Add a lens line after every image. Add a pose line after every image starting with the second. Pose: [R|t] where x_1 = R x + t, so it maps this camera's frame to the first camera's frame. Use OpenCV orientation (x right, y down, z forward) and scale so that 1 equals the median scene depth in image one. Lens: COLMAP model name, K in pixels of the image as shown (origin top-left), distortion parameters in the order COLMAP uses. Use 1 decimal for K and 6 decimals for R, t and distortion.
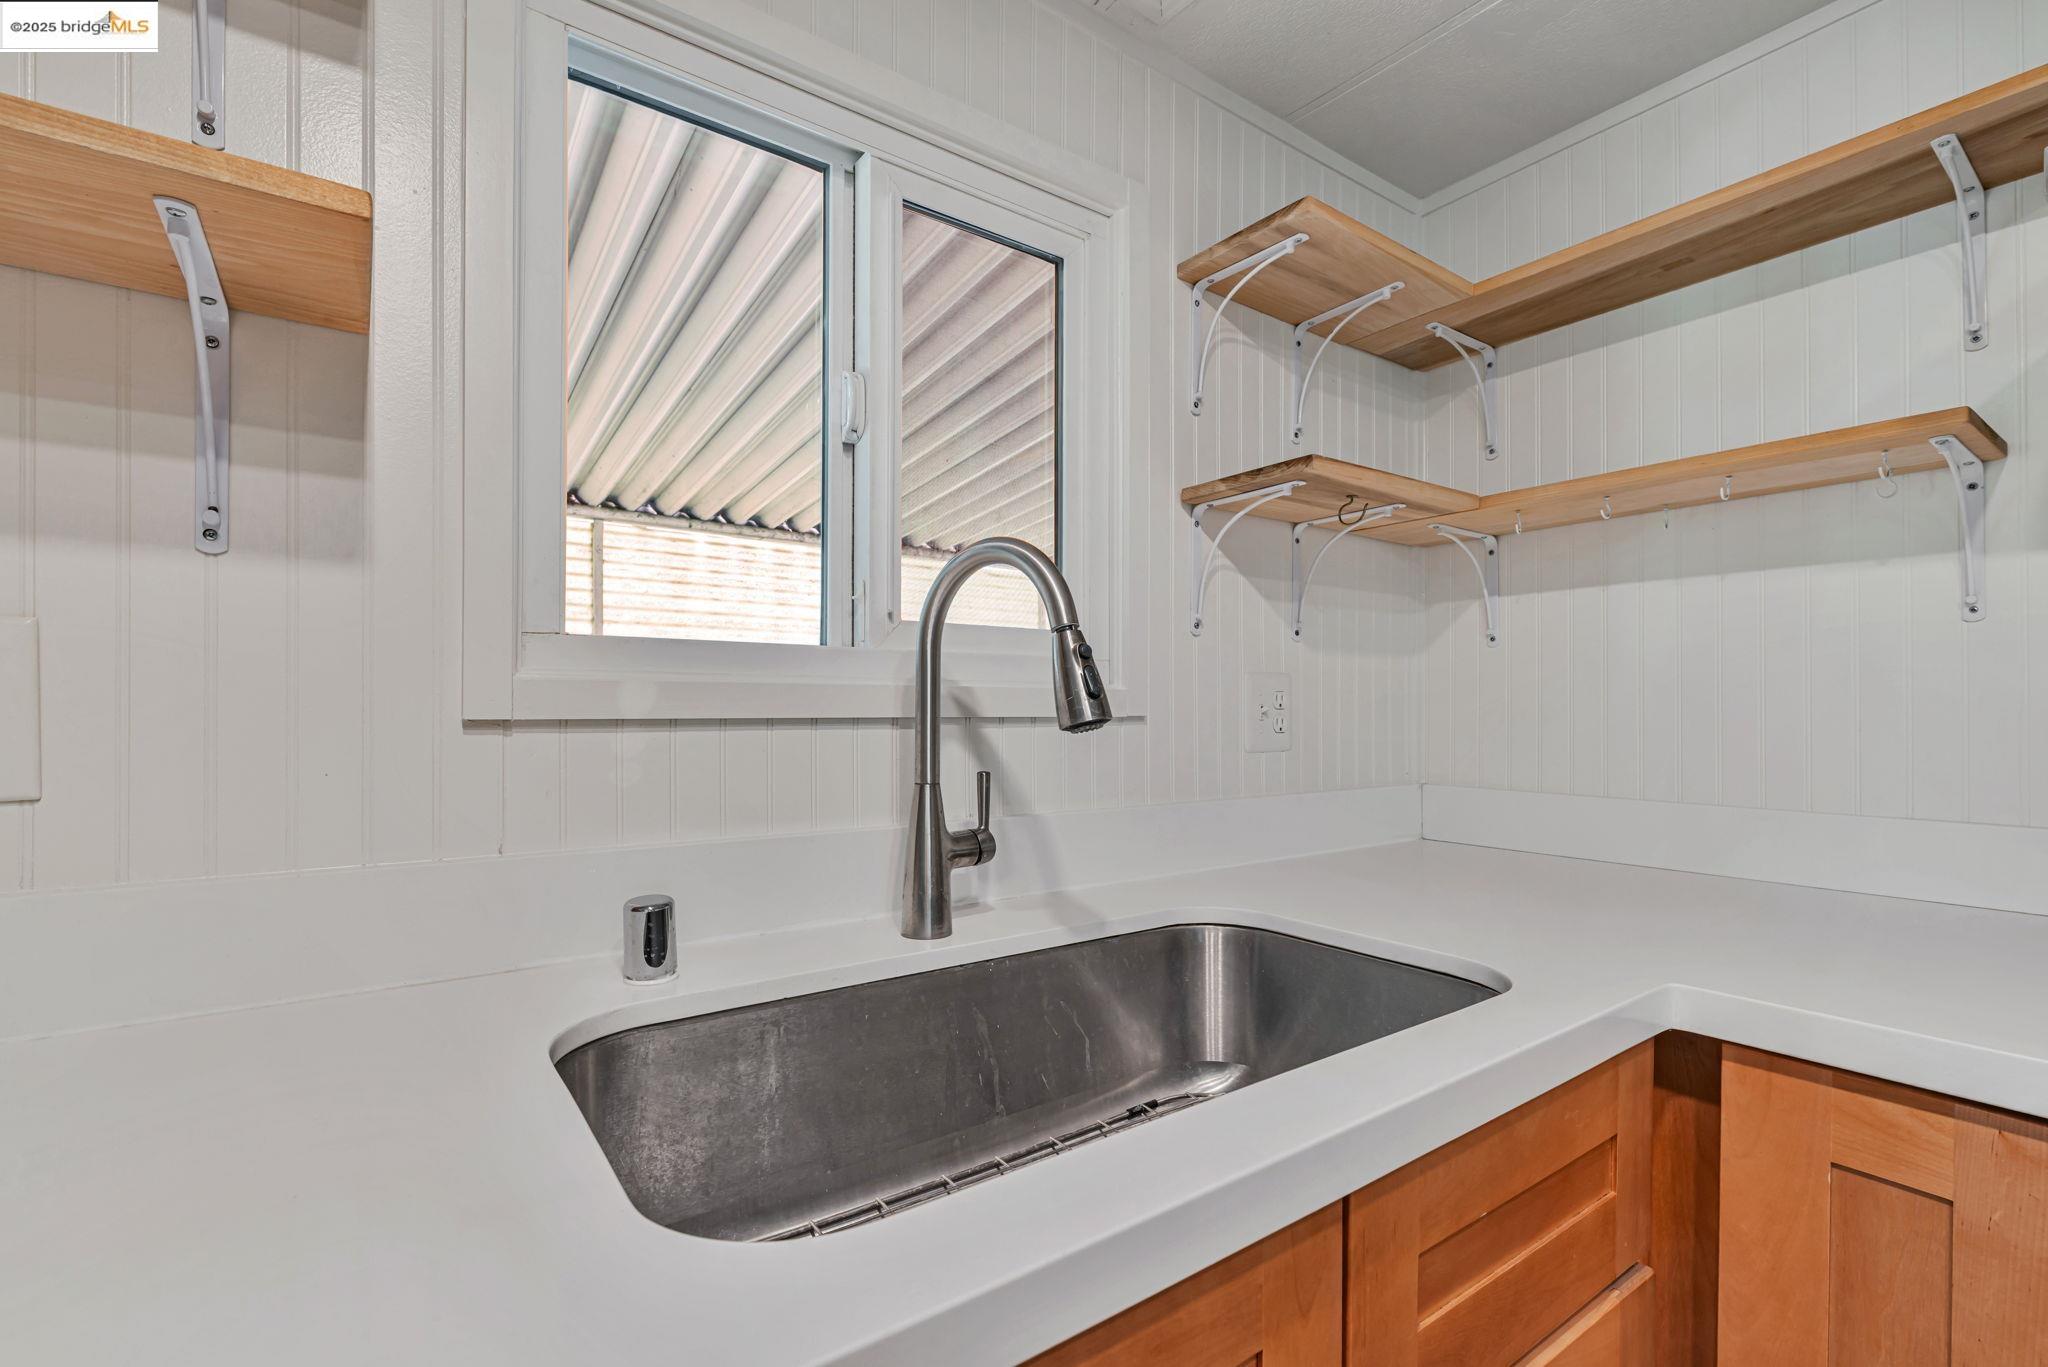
lens RADIAL K [[913.1, 0, 1020.5], [0, 913.1, 698.0], [0, 0, 1]] dist [0.004724, -0.000430]
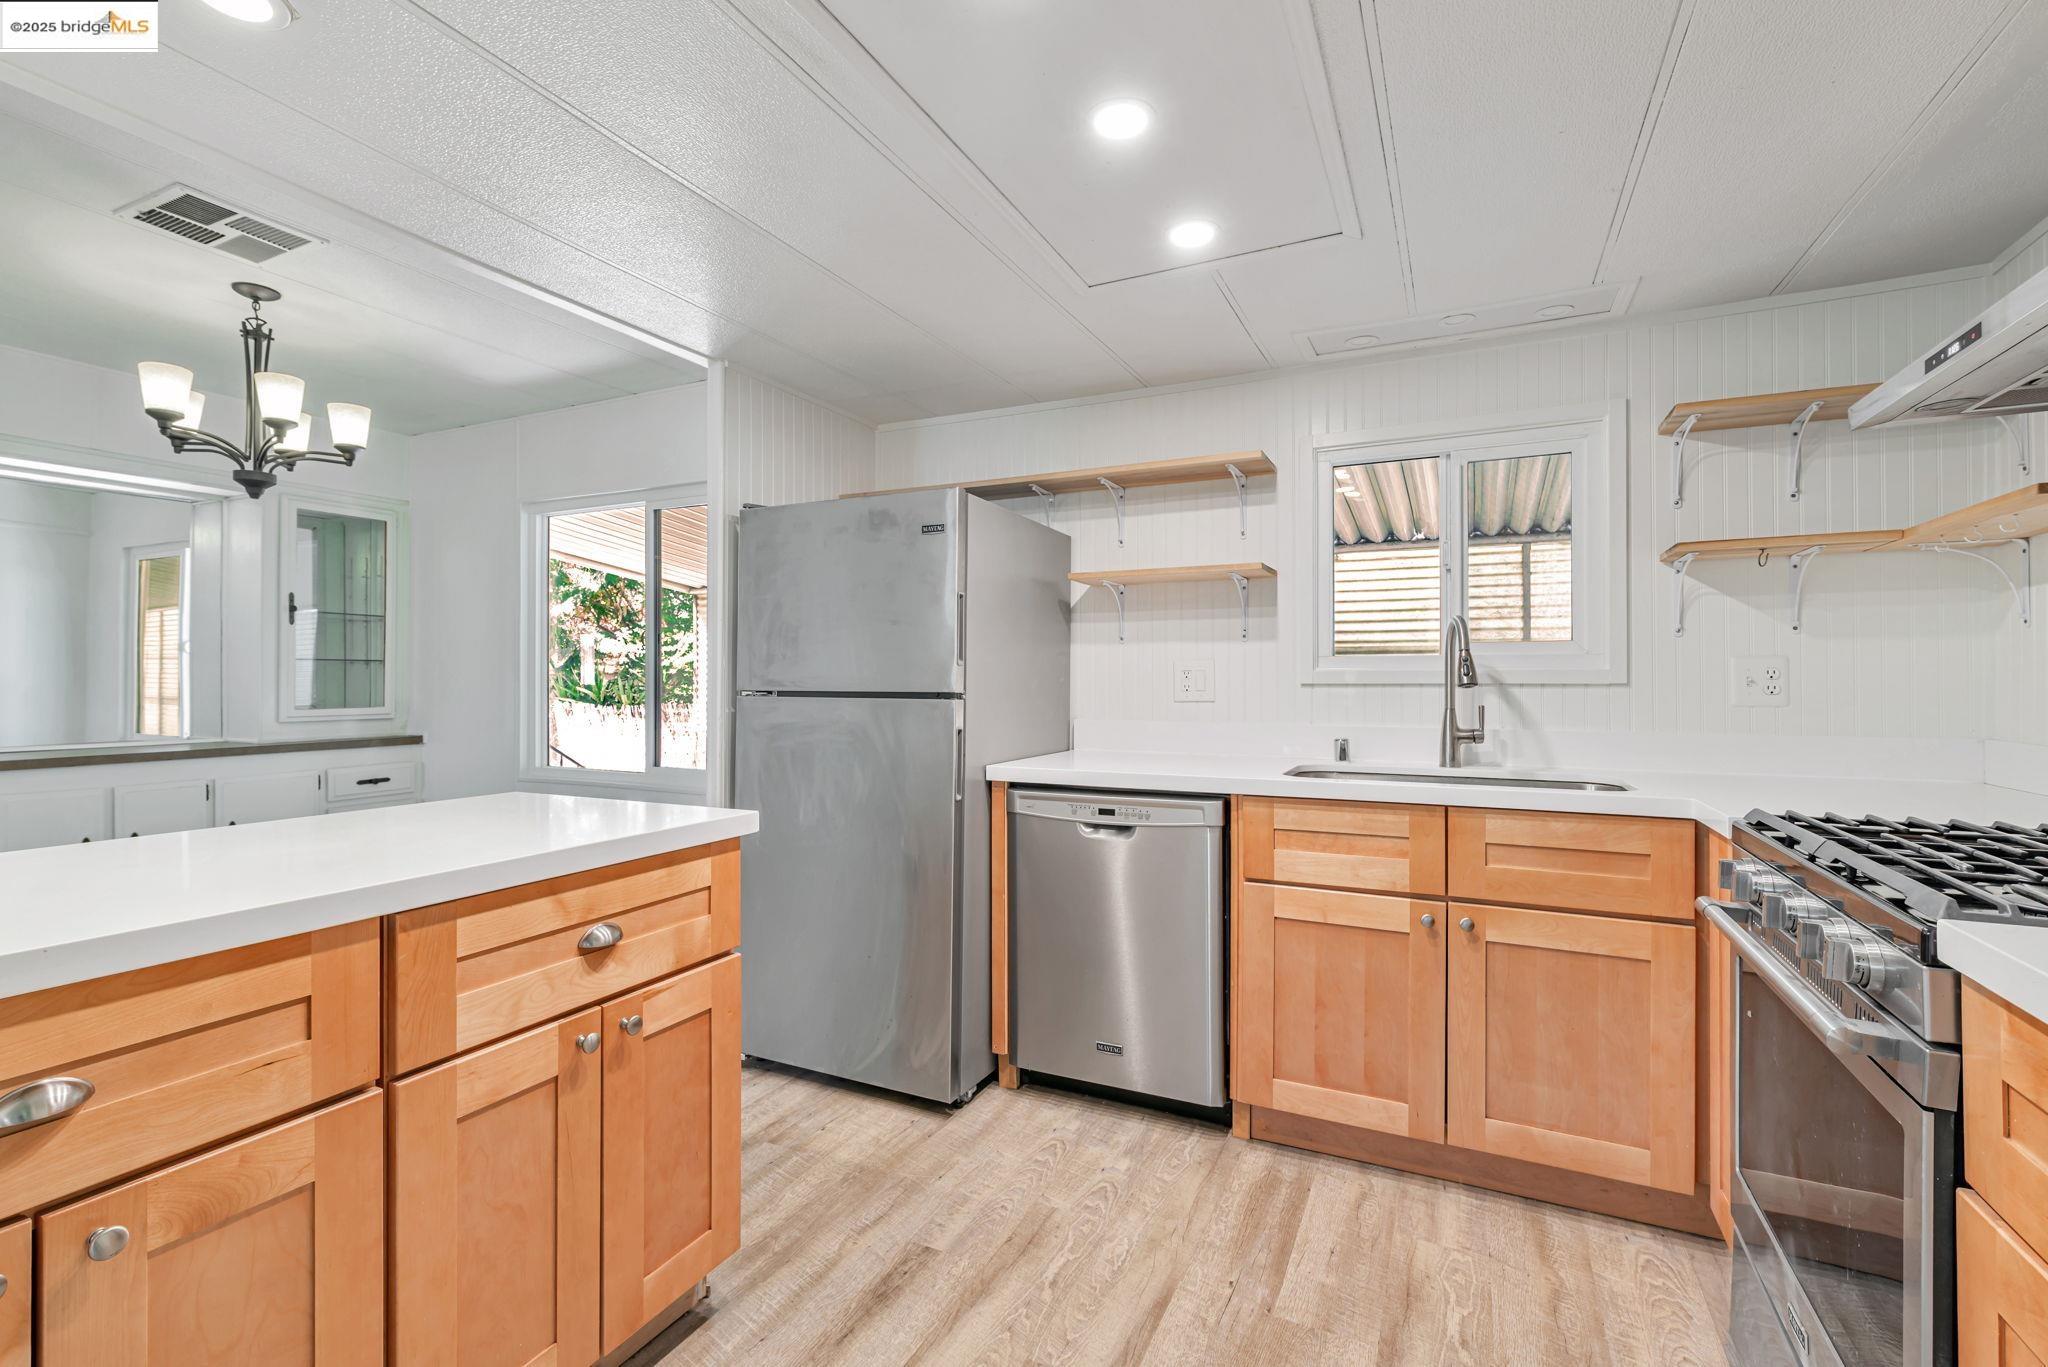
lens RADIAL K [[911.5, 0, 1018.5], [0, 911.5, 690.4], [0, 0, 1]] dist [0.000027, 0.000172]
pose [[0.462651, 0.007194, -0.886511, 1.113541], [0.011220, 0.999839, 0.013969, -0.005772], [0.886469, -0.016410, 0.462496, -0.872552]]
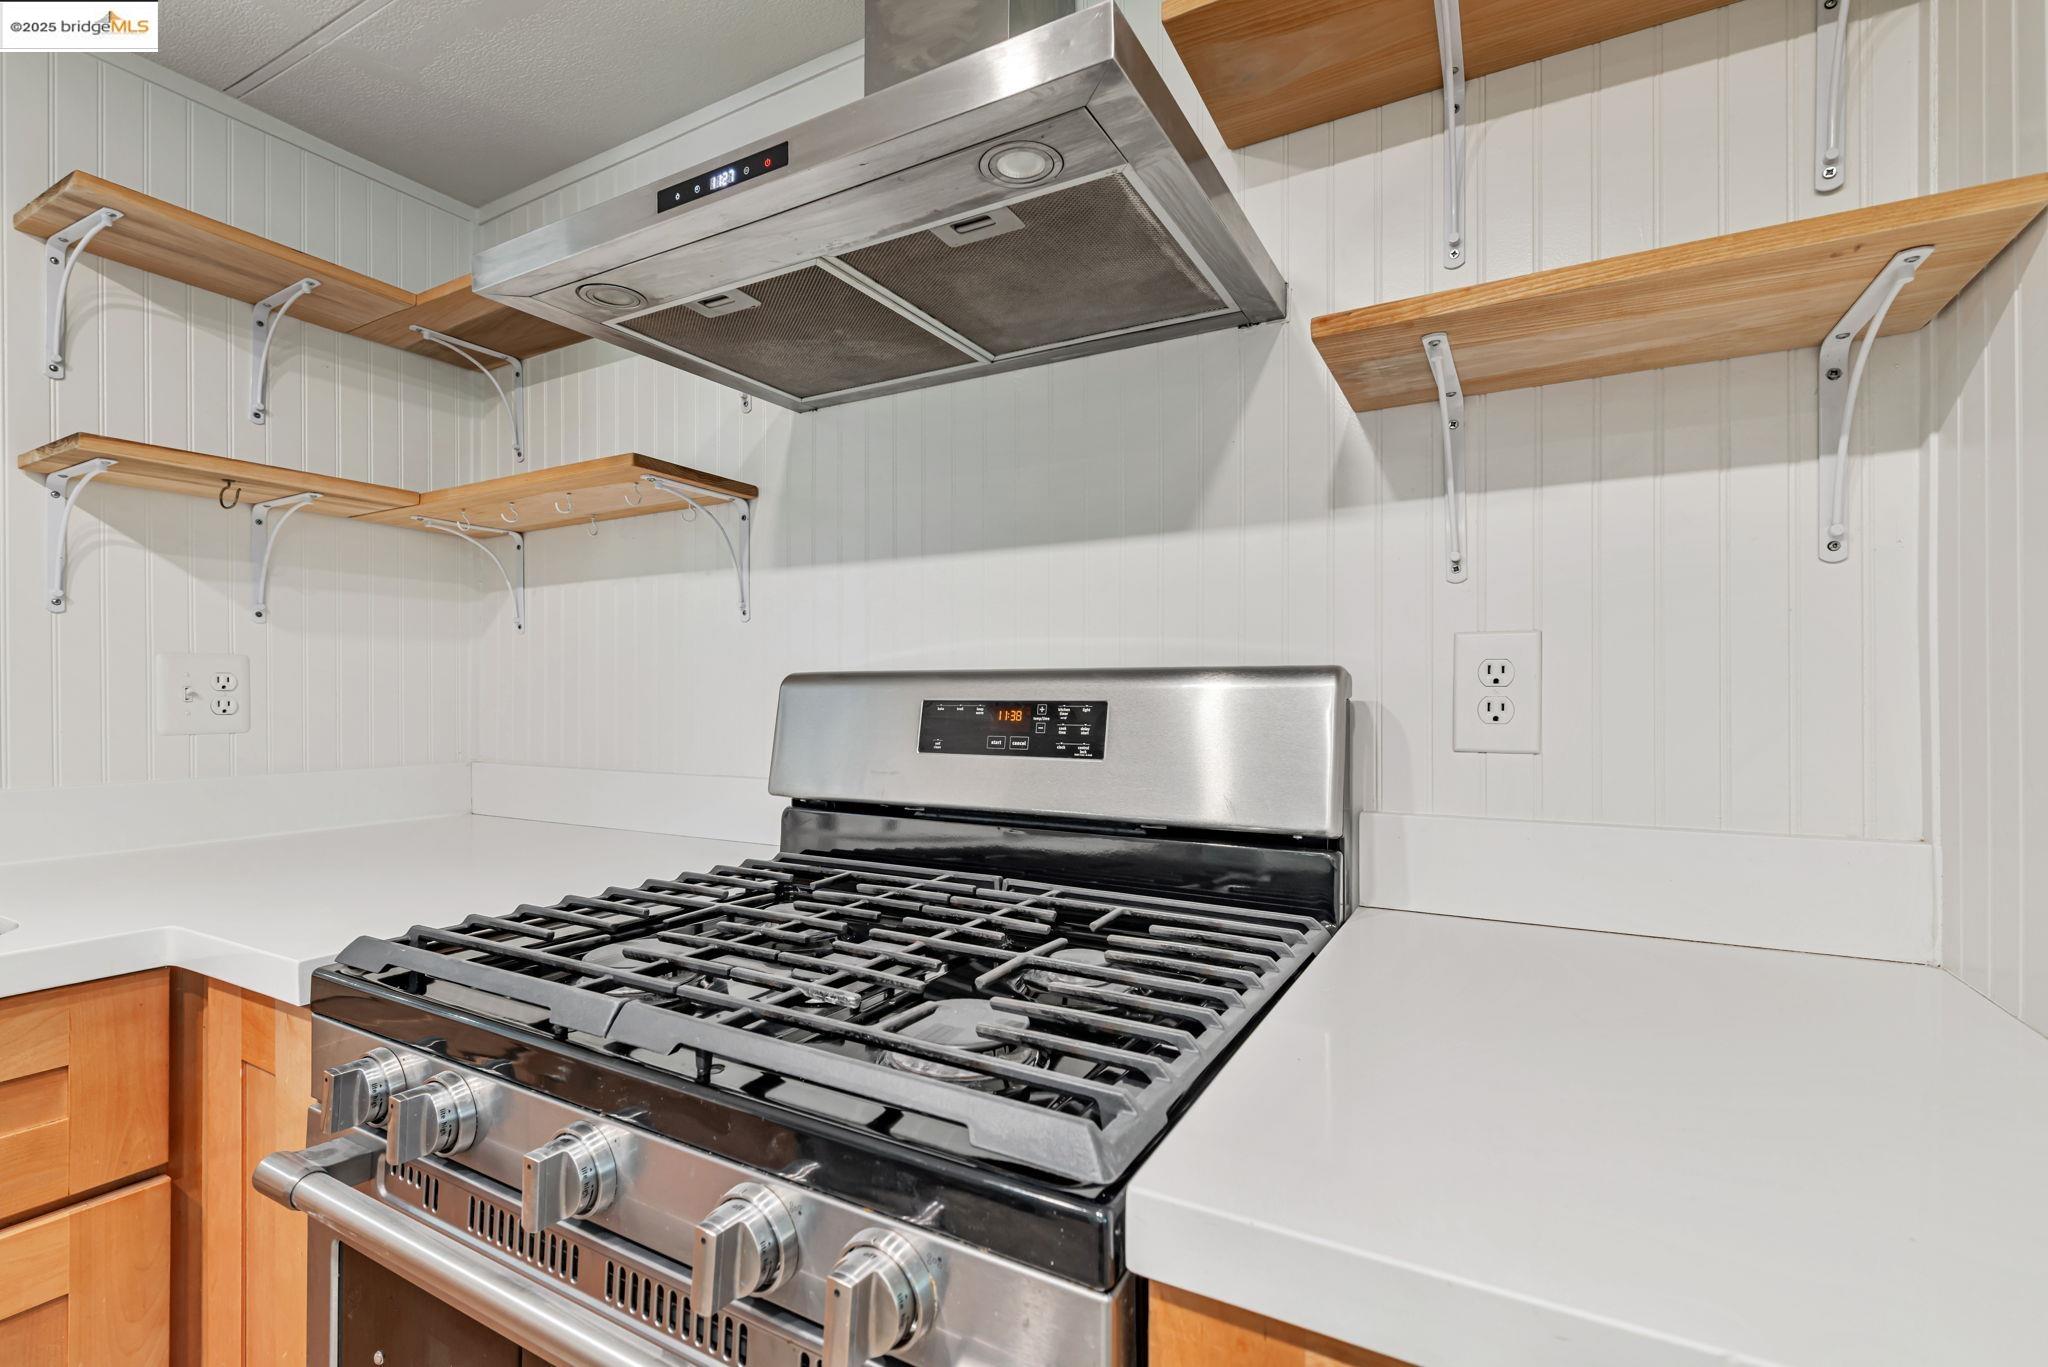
lens RADIAL K [[911.5, 0, 1018.5], [0, 911.5, 690.4], [0, 0, 1]] dist [0.000027, 0.000172]
pose [[0.907559, 0.000603, 0.419924, 0.683582], [-0.003088, 0.999982, 0.005237, 0.003672], [-0.419913, -0.006050, 0.907544, -0.266735]]
